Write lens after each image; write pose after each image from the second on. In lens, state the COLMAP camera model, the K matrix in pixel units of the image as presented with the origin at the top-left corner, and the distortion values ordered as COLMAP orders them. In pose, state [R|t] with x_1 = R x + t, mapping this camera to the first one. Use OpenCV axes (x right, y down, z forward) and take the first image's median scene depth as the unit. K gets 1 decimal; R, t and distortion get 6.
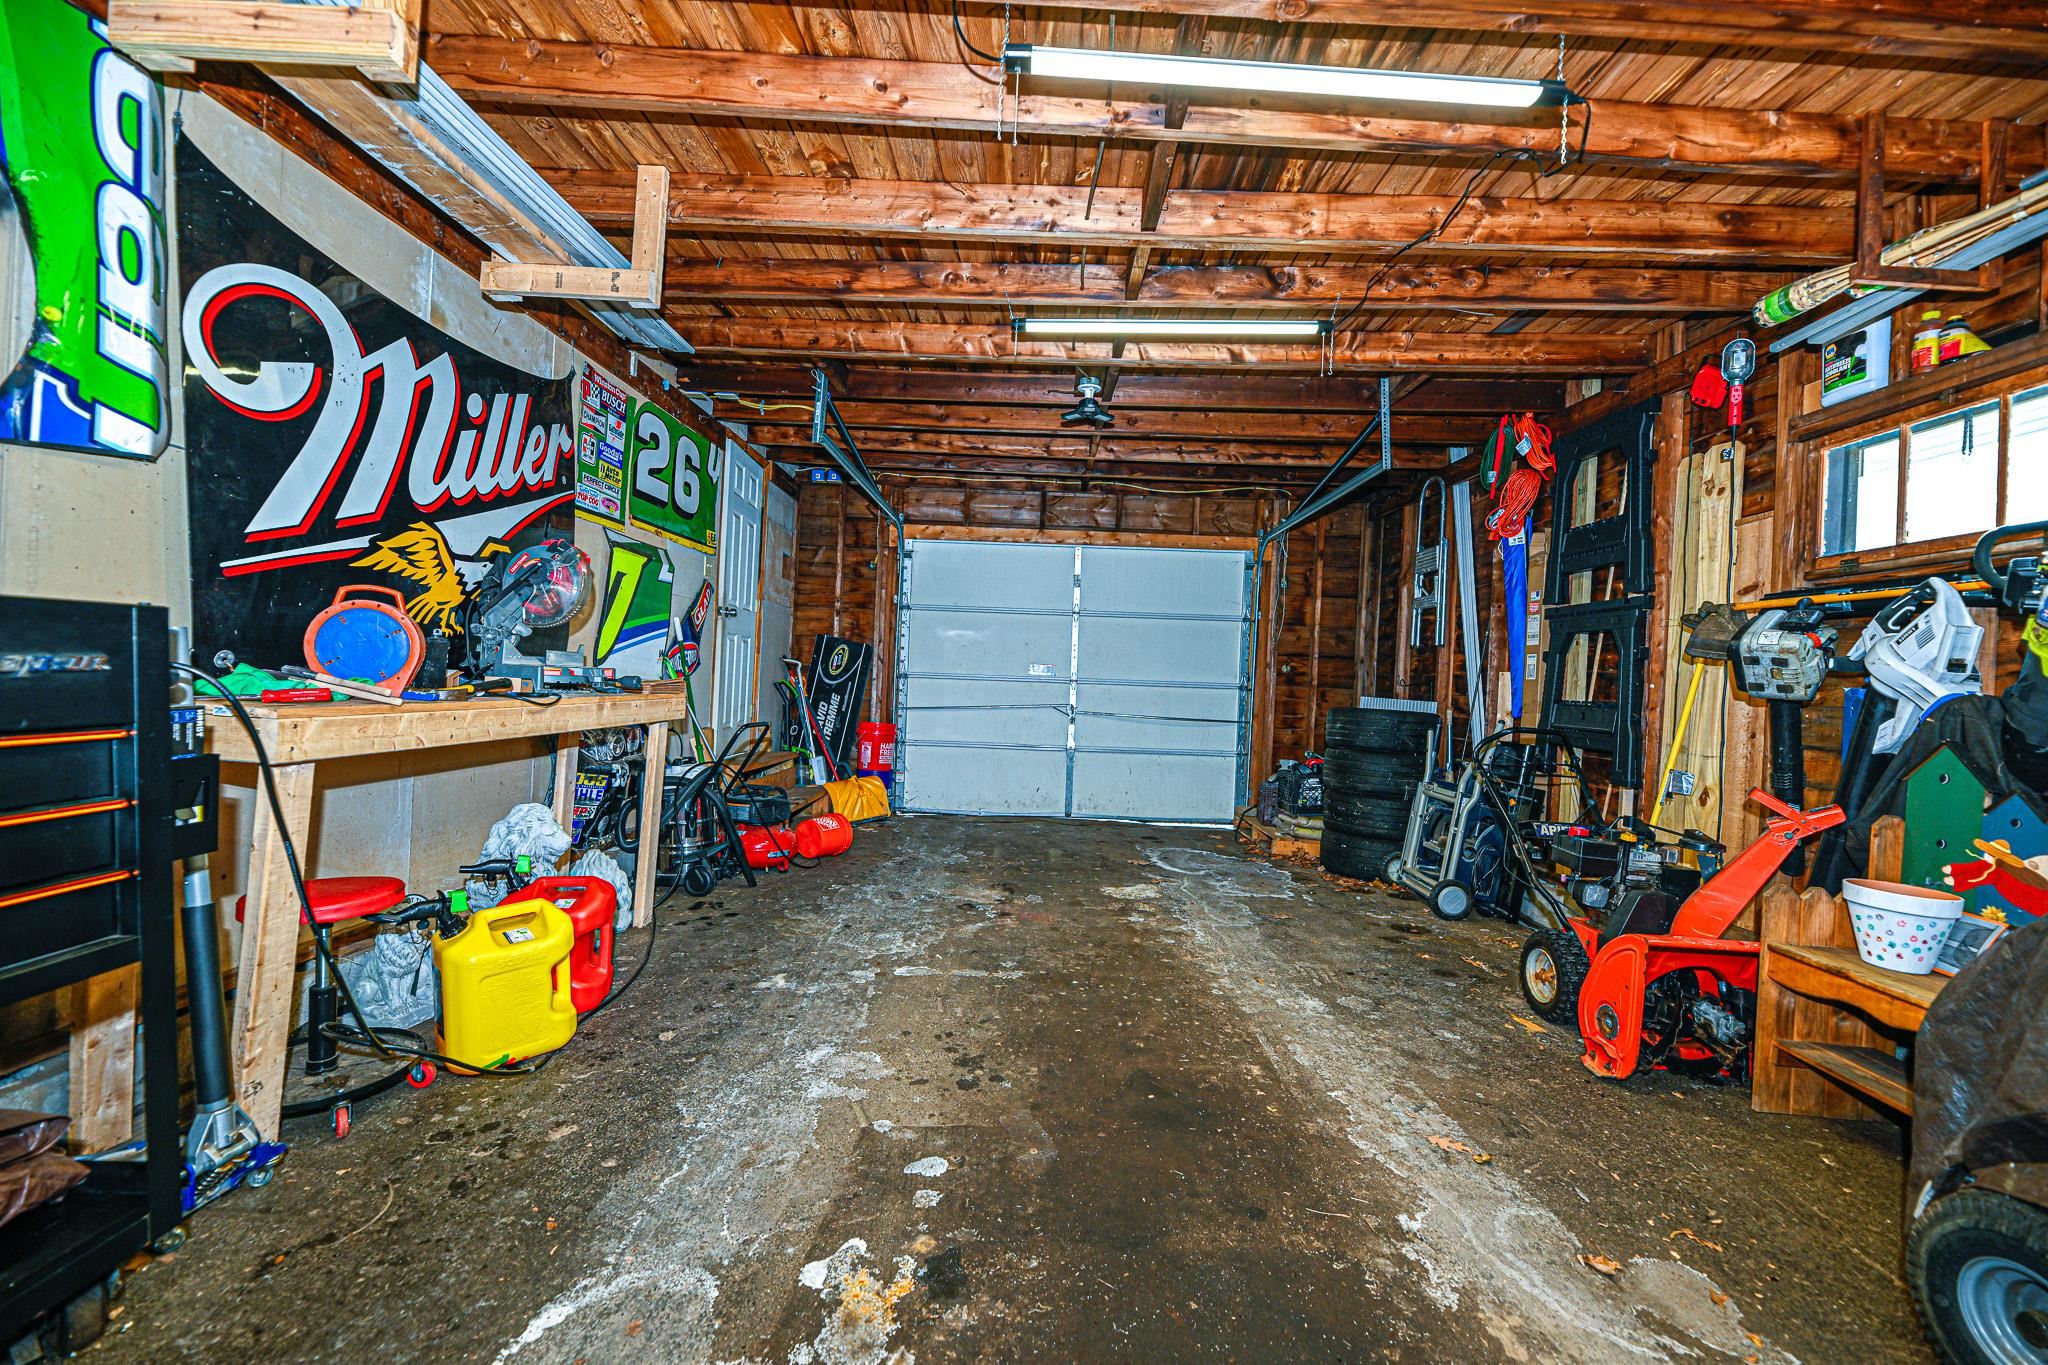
lens RADIAL K [[851.3, 0, 1024.0], [0, 851.3, 682.5], [0, 0, 1]] dist [0.000470, -0.005817]
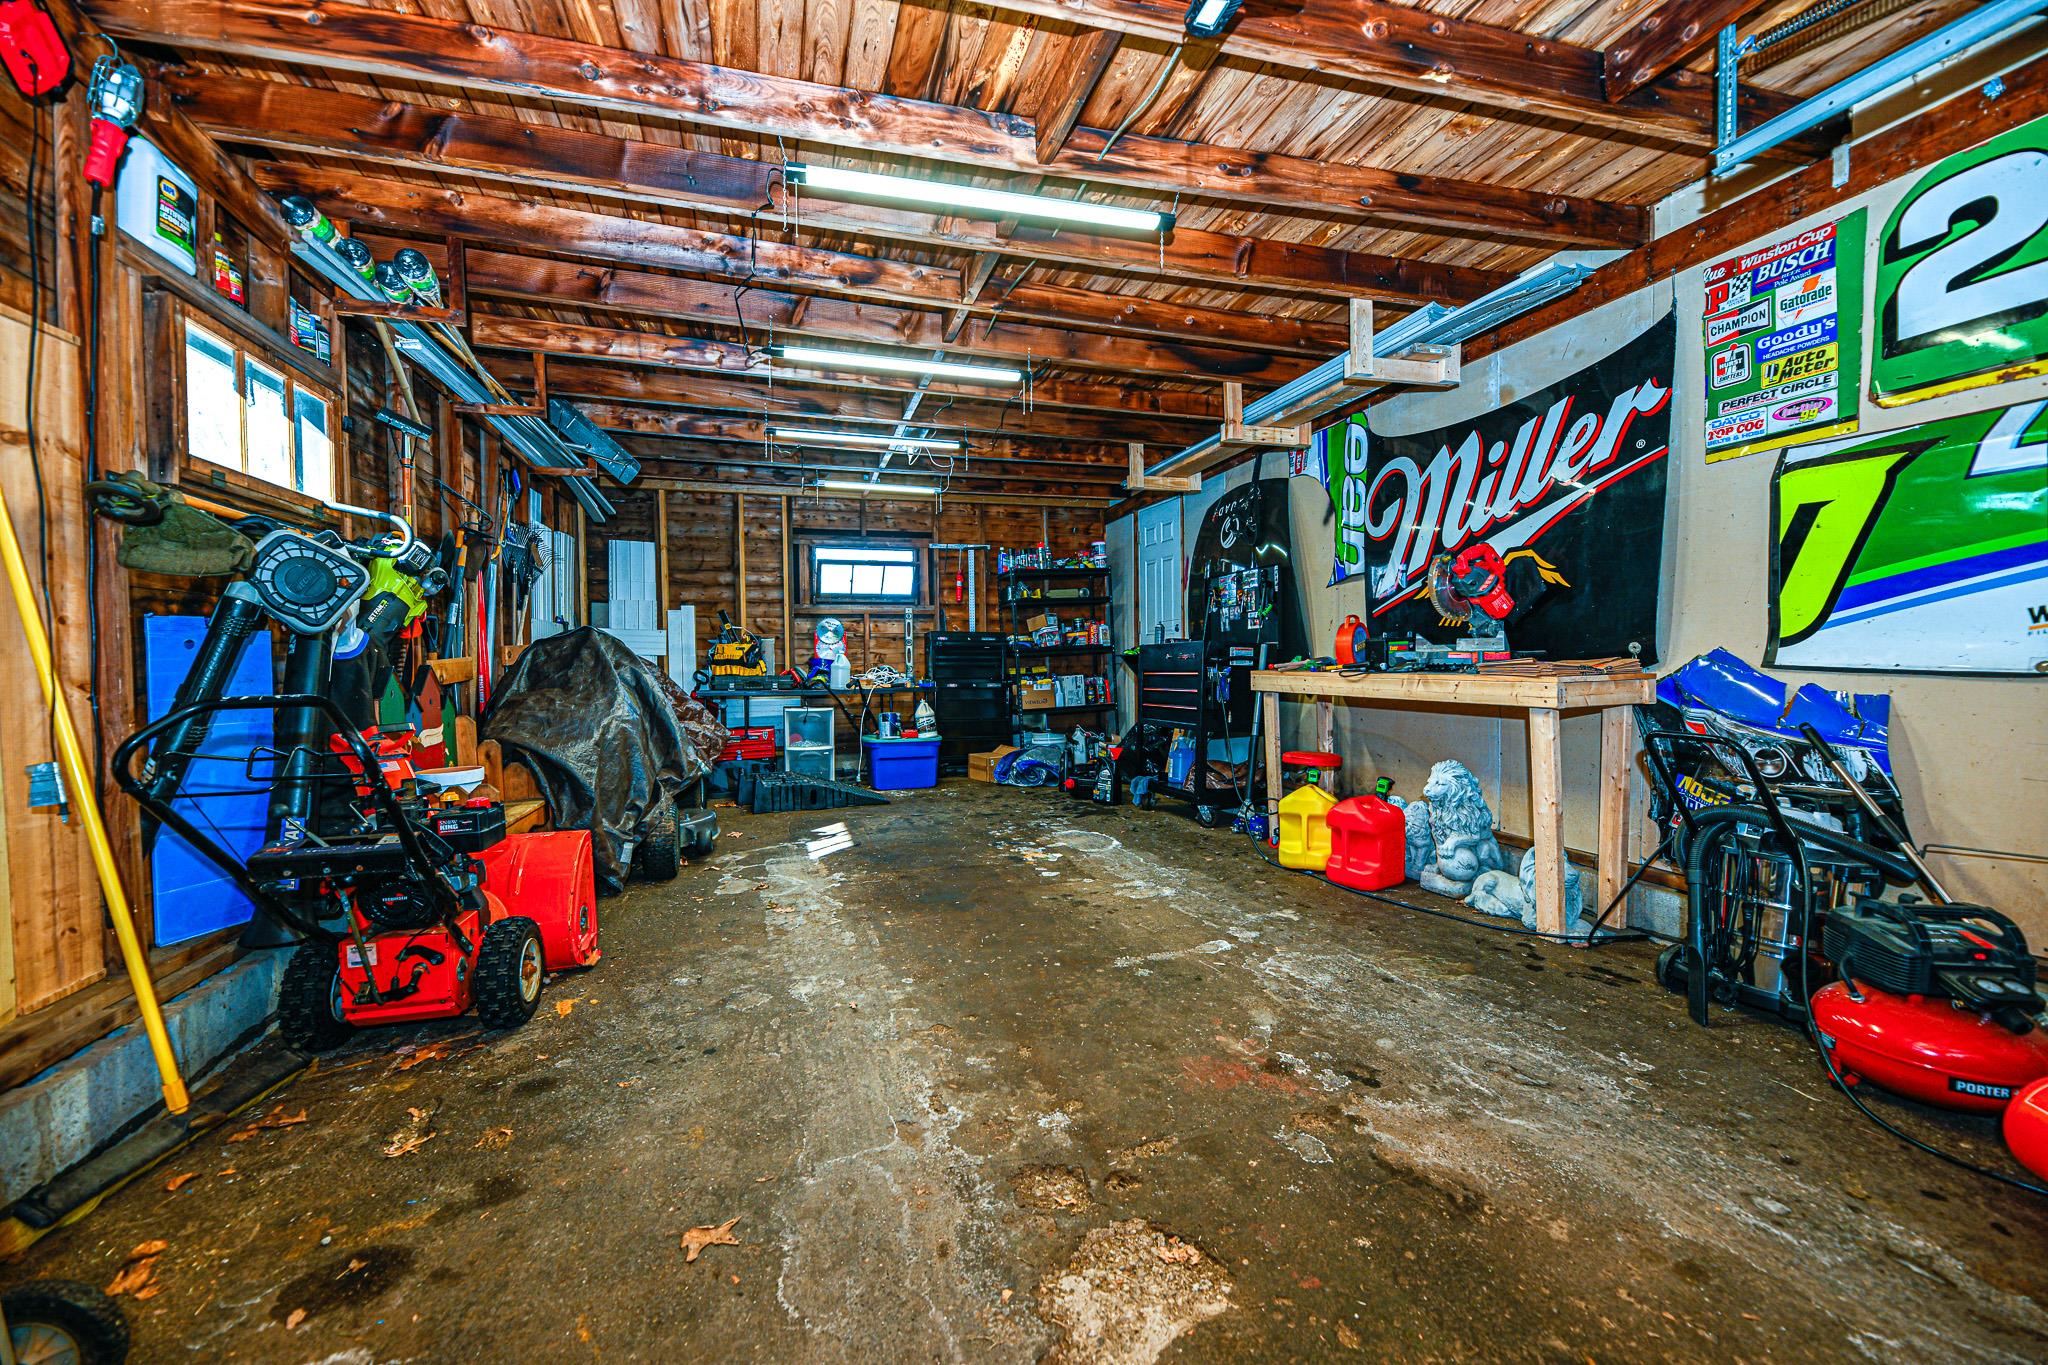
lens RADIAL K [[851.3, 0, 1024.0], [0, 851.3, 682.5], [0, 0, 1]] dist [0.000470, -0.005817]
pose [[-0.951337, -0.029235, -0.306764, 0.385082], [-0.036444, 0.999177, 0.017795, 0.024739], [0.305991, 0.028109, -0.951619, 1.837200]]
